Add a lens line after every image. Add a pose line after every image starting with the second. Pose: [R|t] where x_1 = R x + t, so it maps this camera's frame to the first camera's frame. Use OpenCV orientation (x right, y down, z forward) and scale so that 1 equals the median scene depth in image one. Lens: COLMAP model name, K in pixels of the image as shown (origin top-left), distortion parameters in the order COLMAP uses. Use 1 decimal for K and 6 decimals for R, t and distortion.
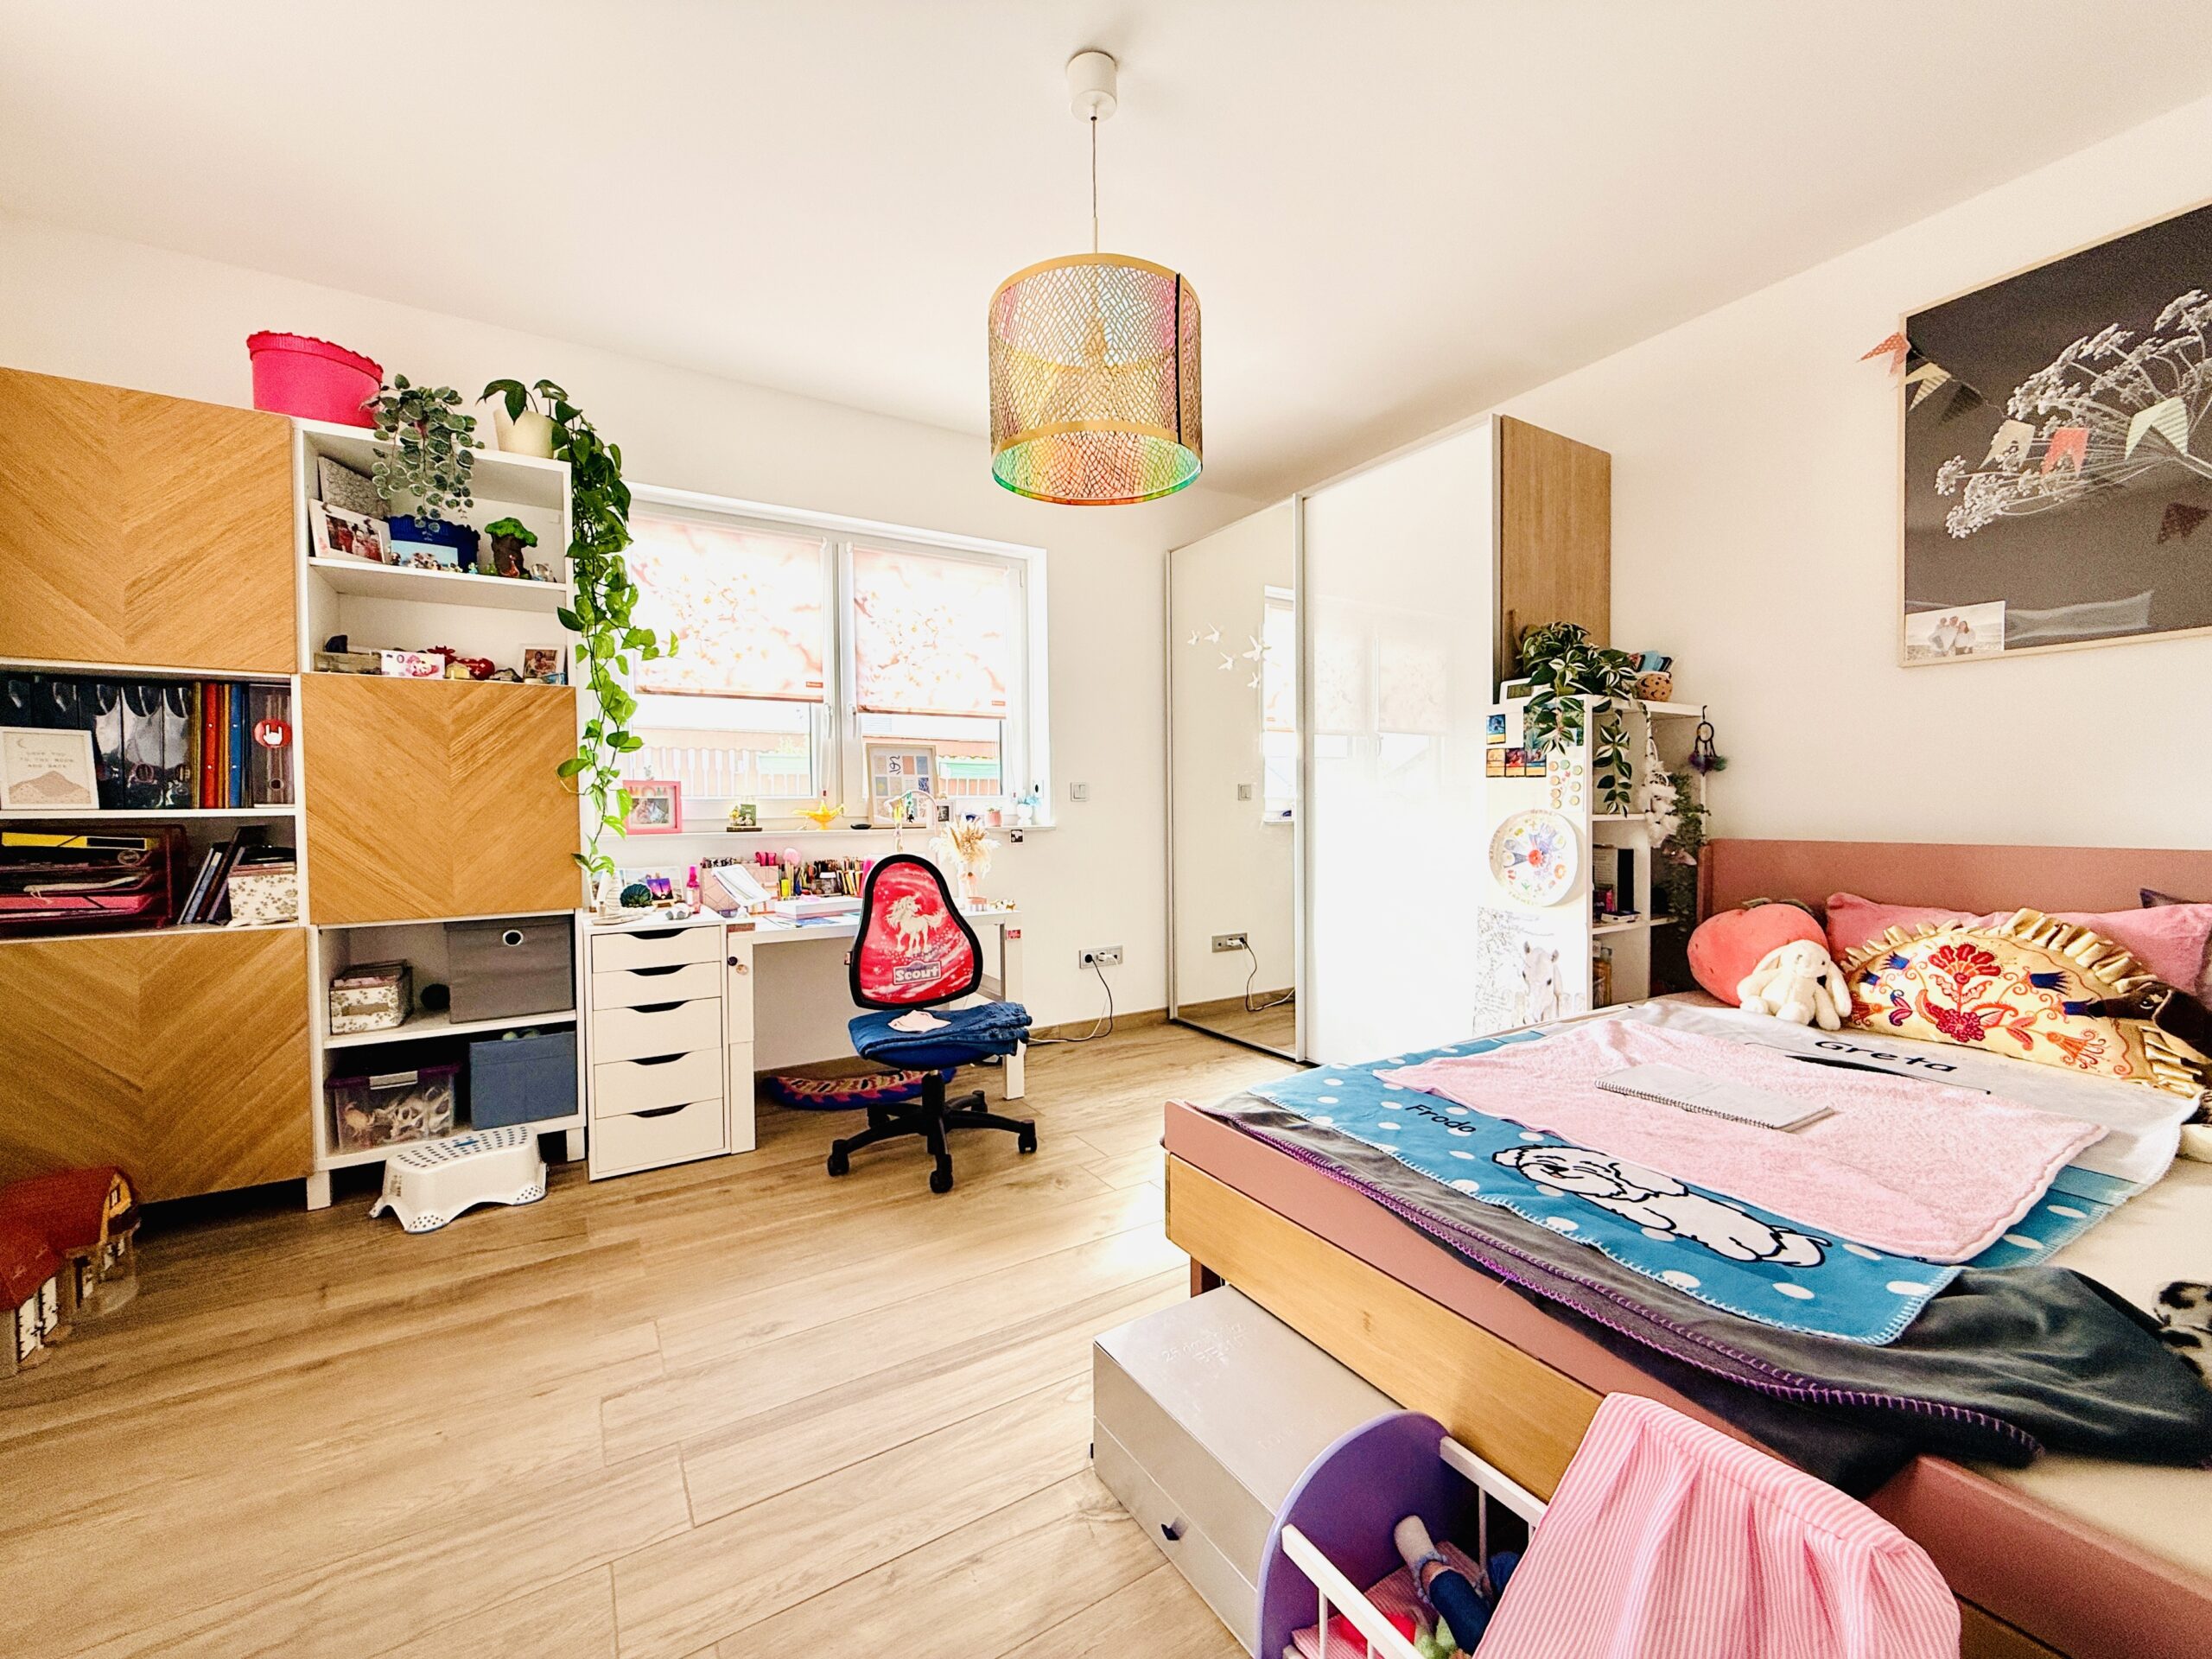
lens RADIAL K [[877.5, 0, 1104.7], [0, 877.5, 820.8], [0, 0, 1]] dist [-0.000598, -0.000311]
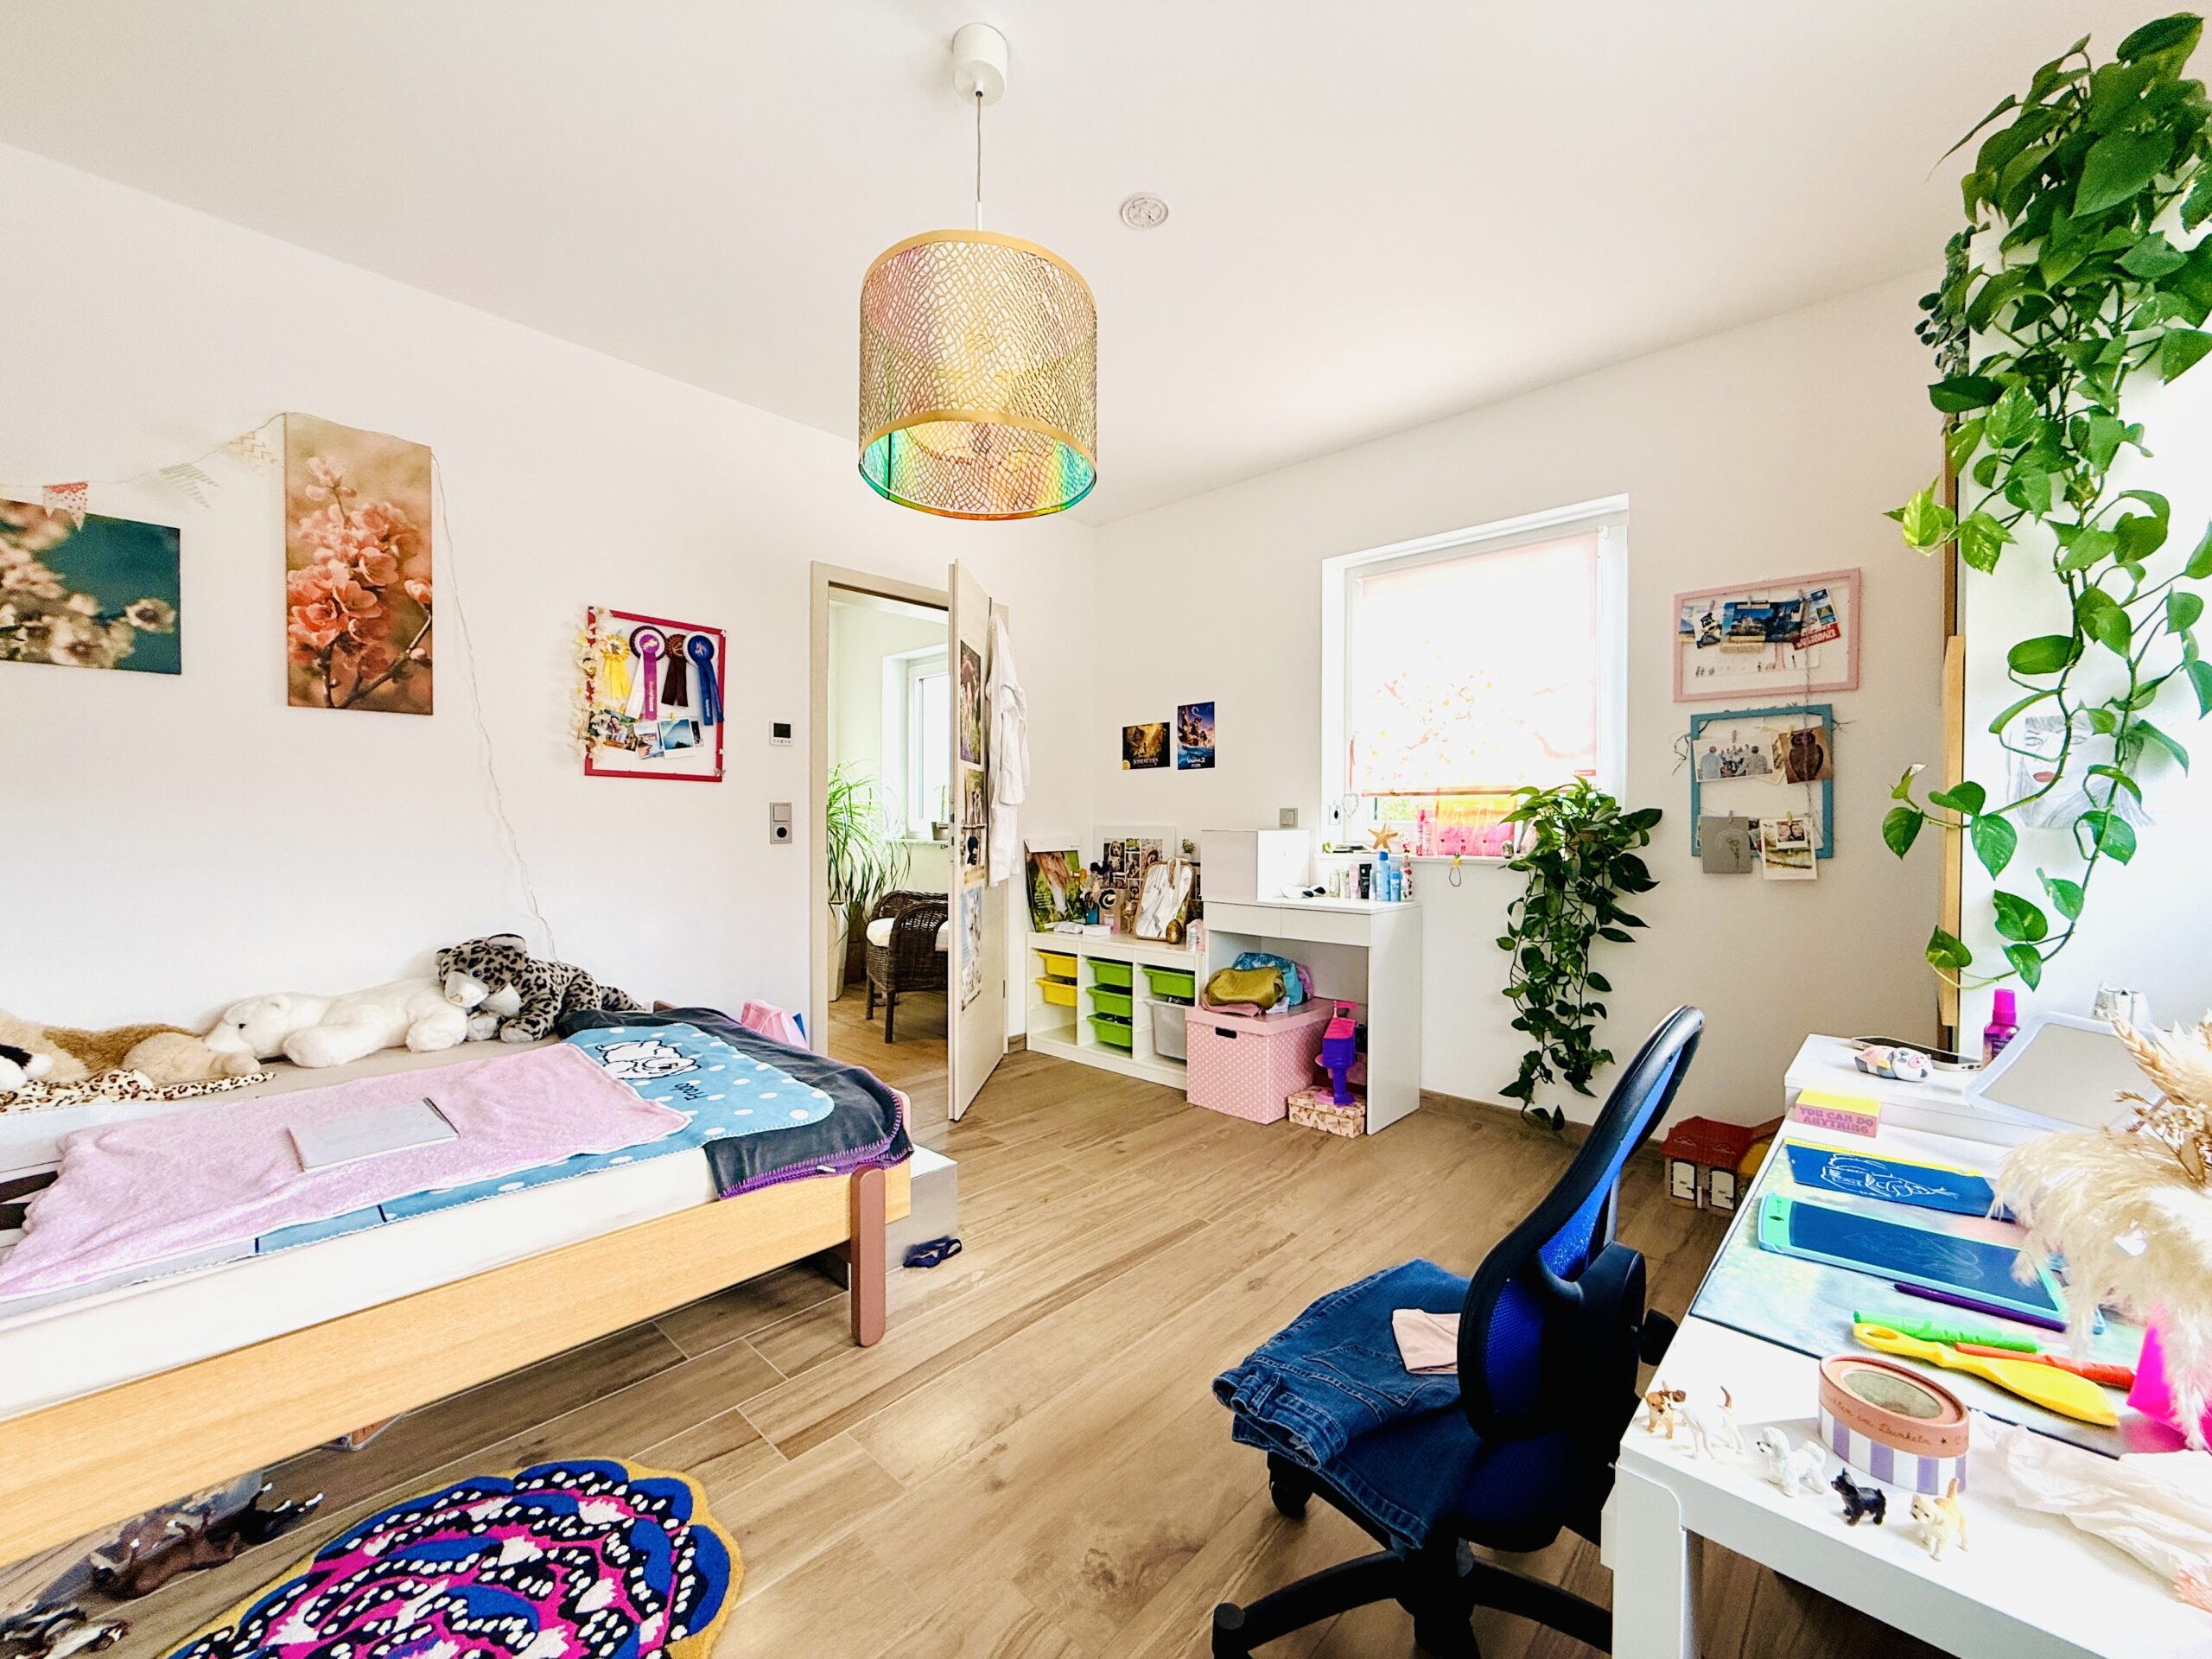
lens RADIAL K [[877.5, 0, 1107.3], [0, 877.5, 824.0], [0, 0, 1]] dist [-0.000598, -0.000311]
pose [[-0.966421, 0.007812, -0.256844, 0.134655], [0.000903, 0.999635, 0.027004, -0.091105], [0.256961, 0.025865, -0.966076, 2.635538]]
